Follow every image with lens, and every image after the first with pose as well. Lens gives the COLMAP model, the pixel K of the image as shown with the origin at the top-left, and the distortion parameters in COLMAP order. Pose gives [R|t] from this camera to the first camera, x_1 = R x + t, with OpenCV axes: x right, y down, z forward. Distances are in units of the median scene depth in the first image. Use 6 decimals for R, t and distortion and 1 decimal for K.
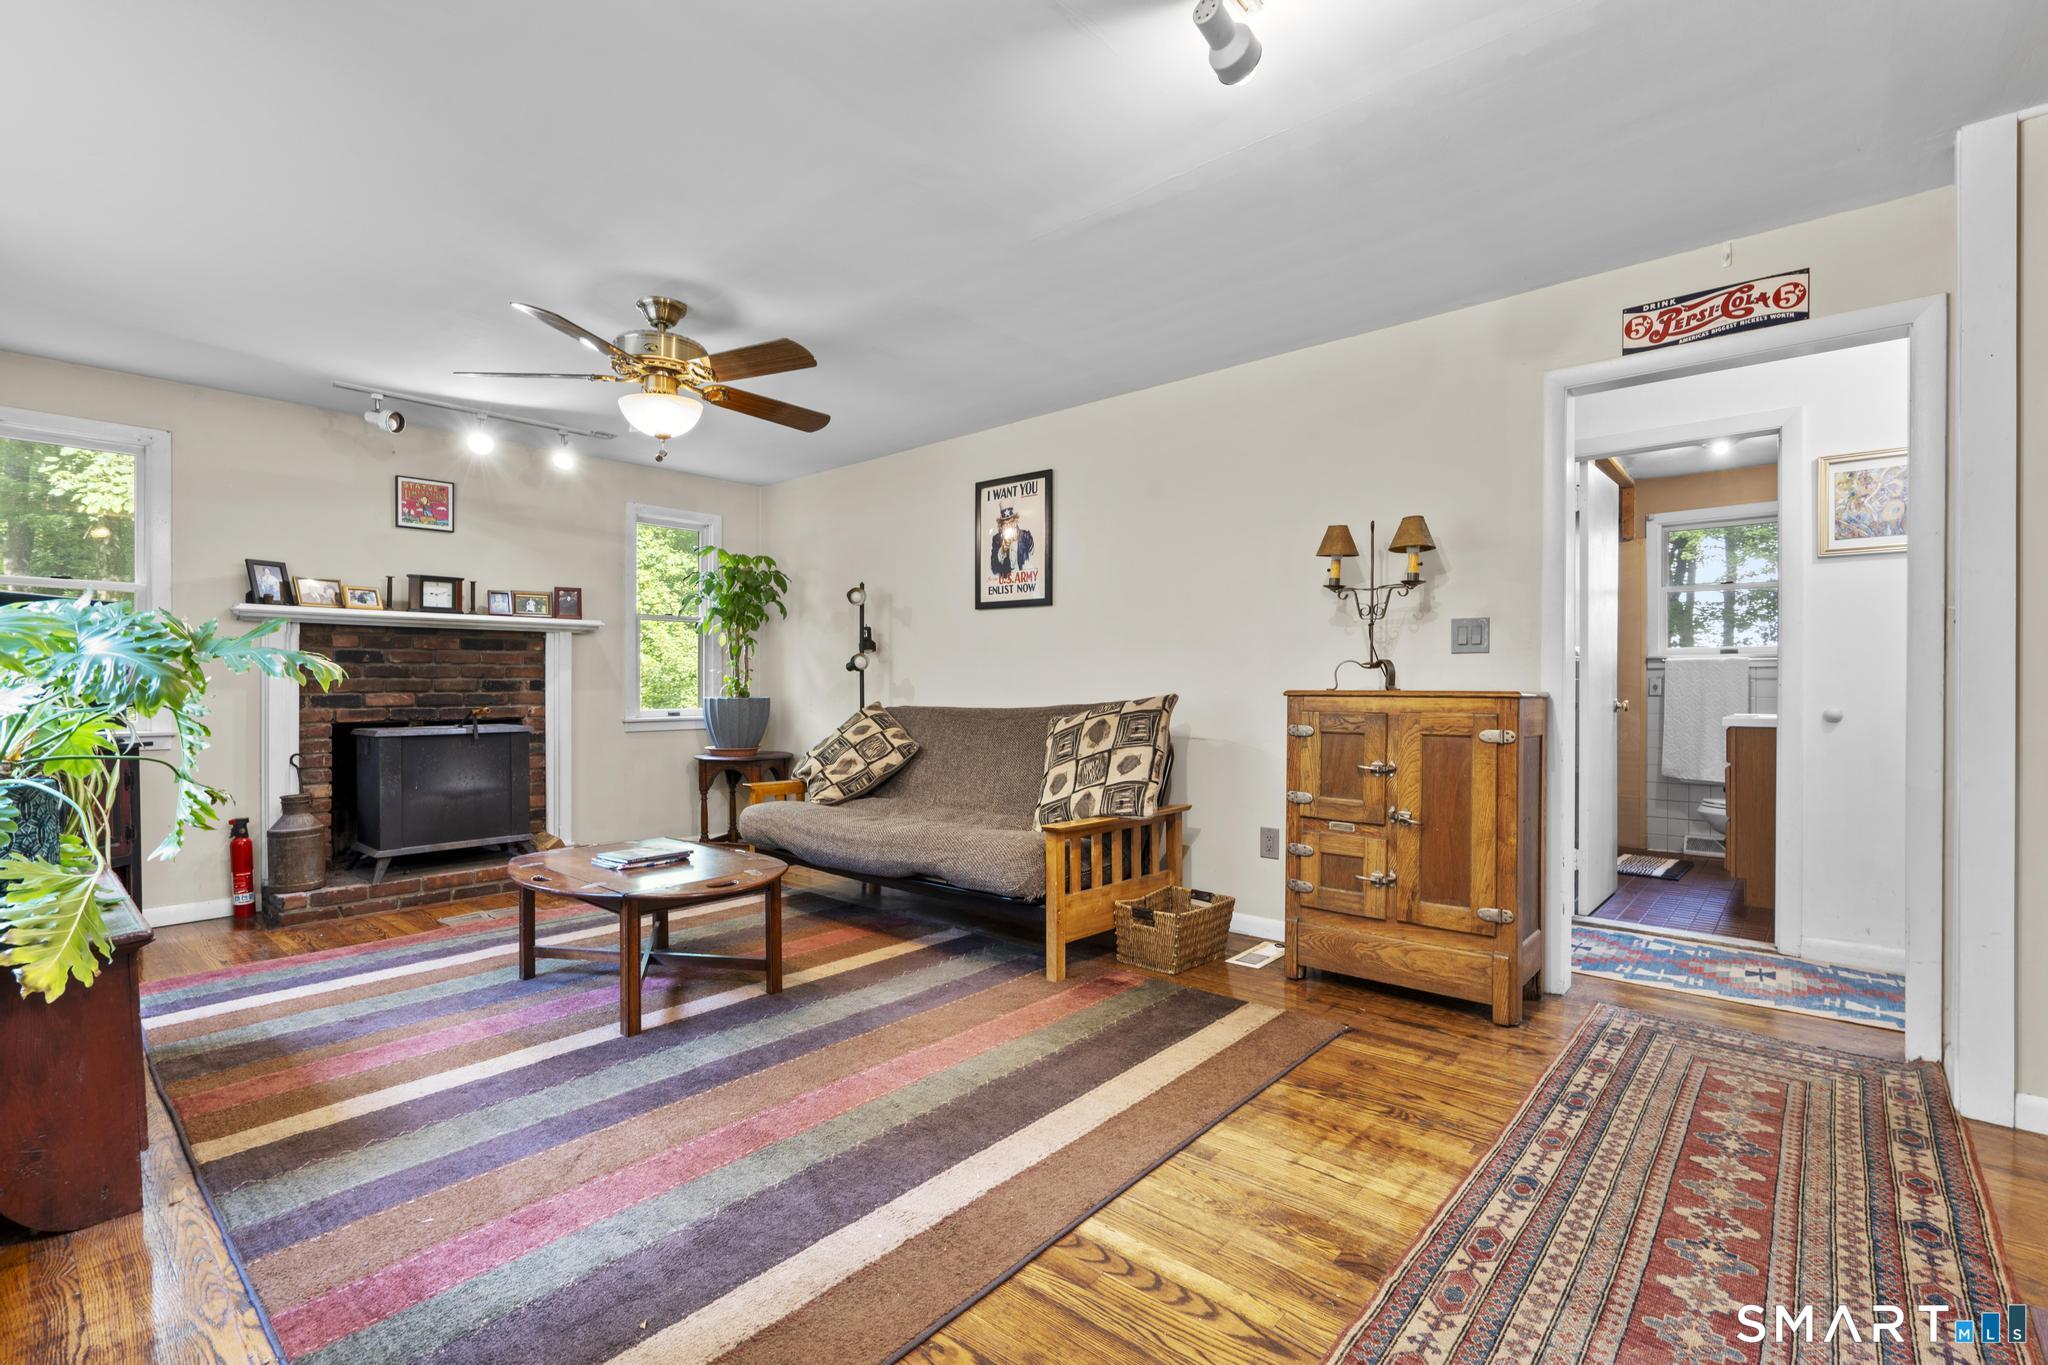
lens RADIAL K [[918.0, 0, 1022.5], [0, 918.0, 686.5], [0, 0, 1]] dist [-0.008220, 0.003825]
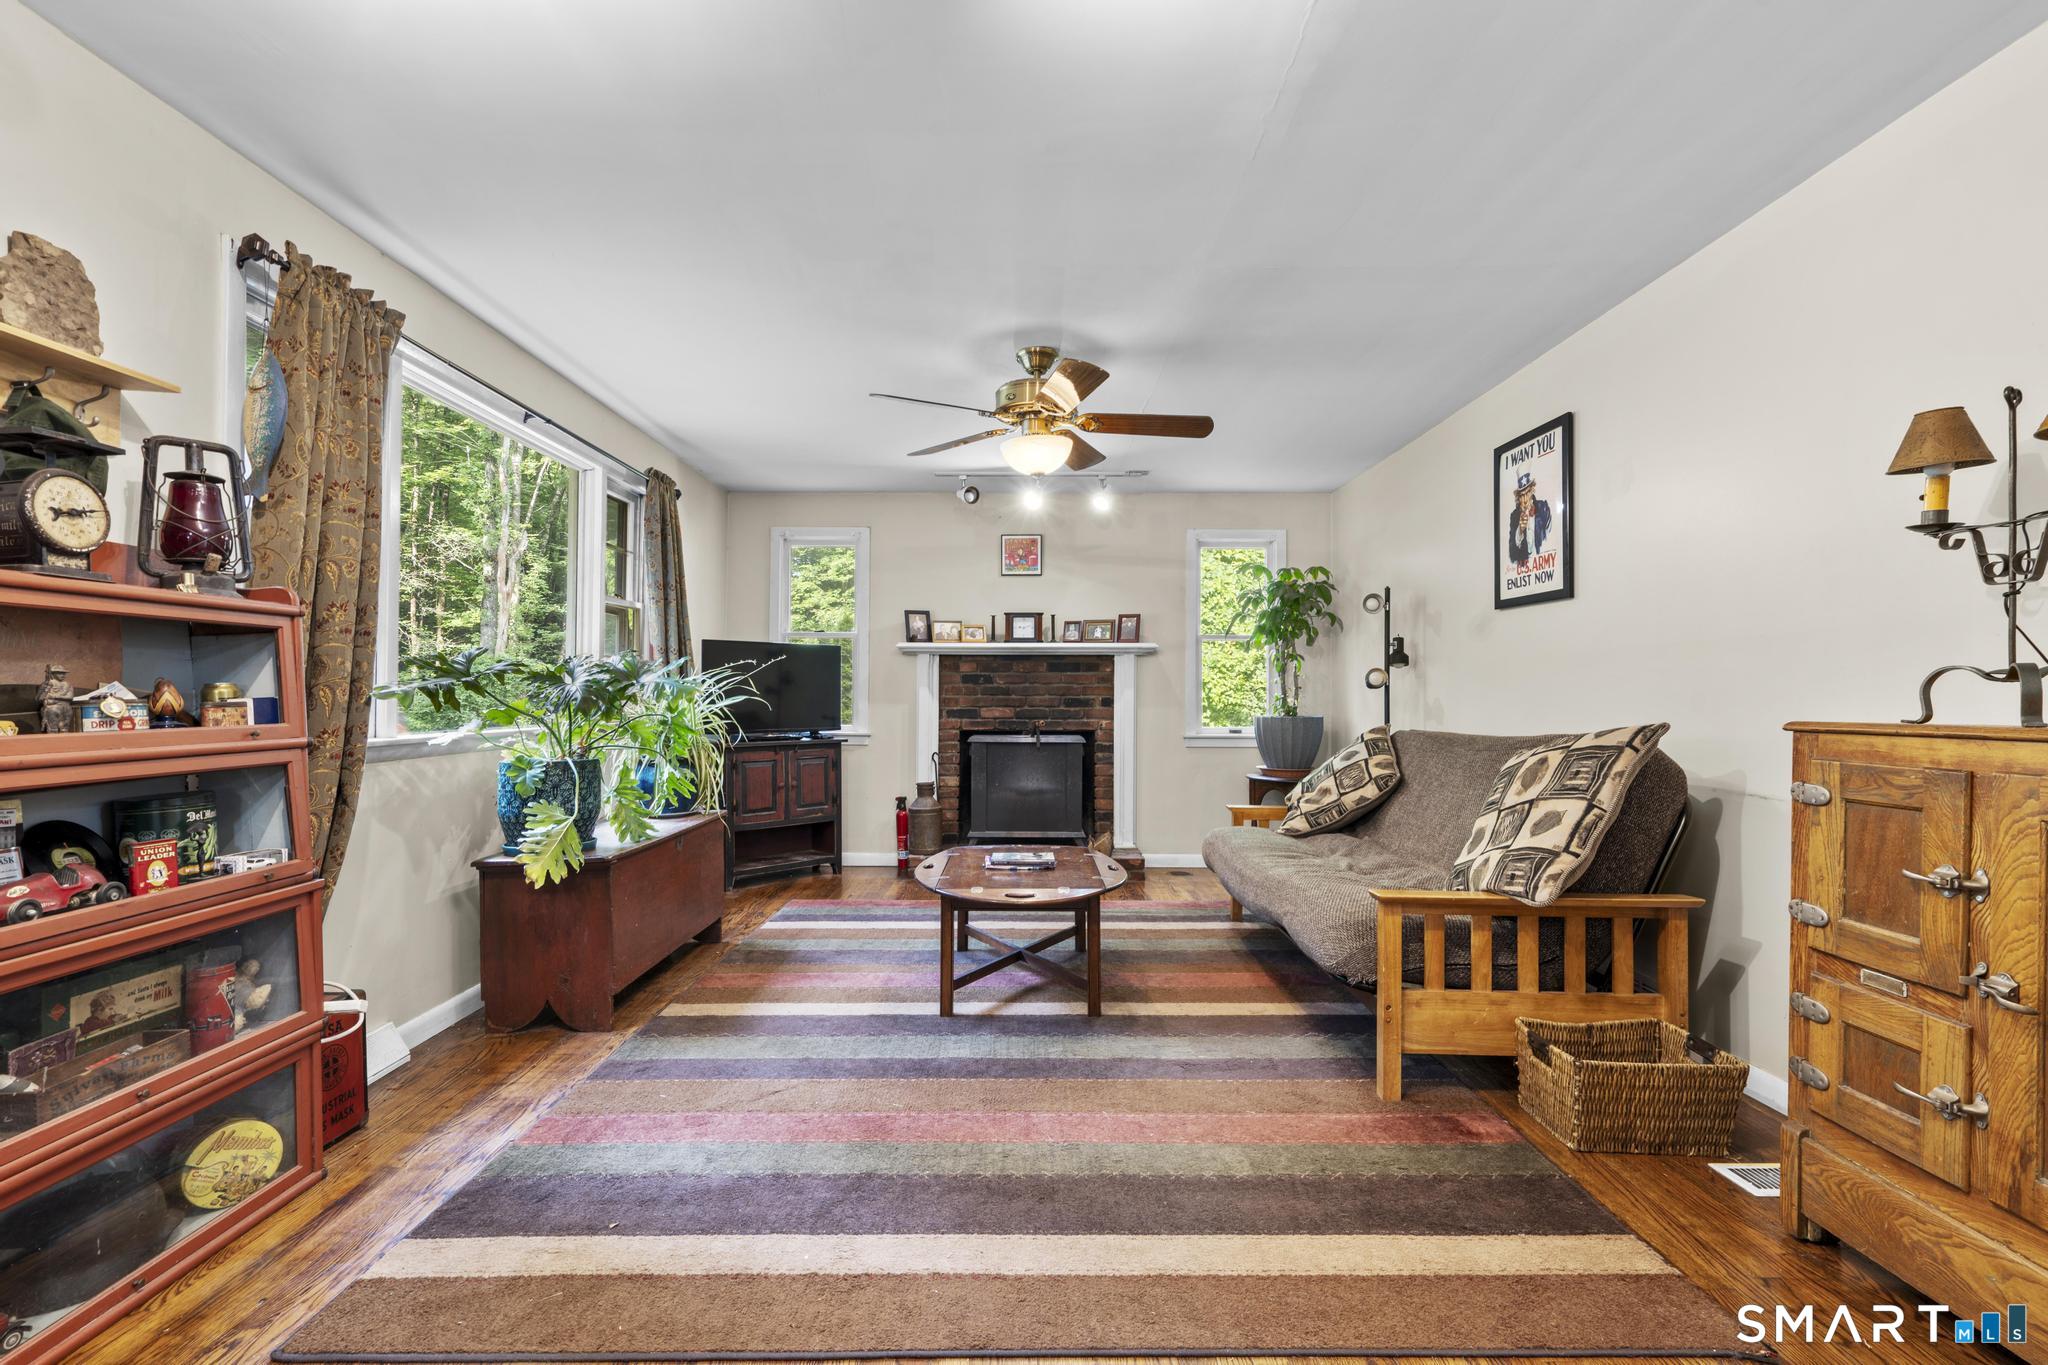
lens RADIAL K [[918.0, 0, 1021.8], [0, 918.0, 687.6], [0, 0, 1]] dist [-0.008220, 0.003825]
pose [[0.662036, -0.005058, -0.749455, 0.397338], [-0.007265, 0.999887, -0.013165, -0.005902], [0.749437, 0.014161, 0.661924, 0.266051]]
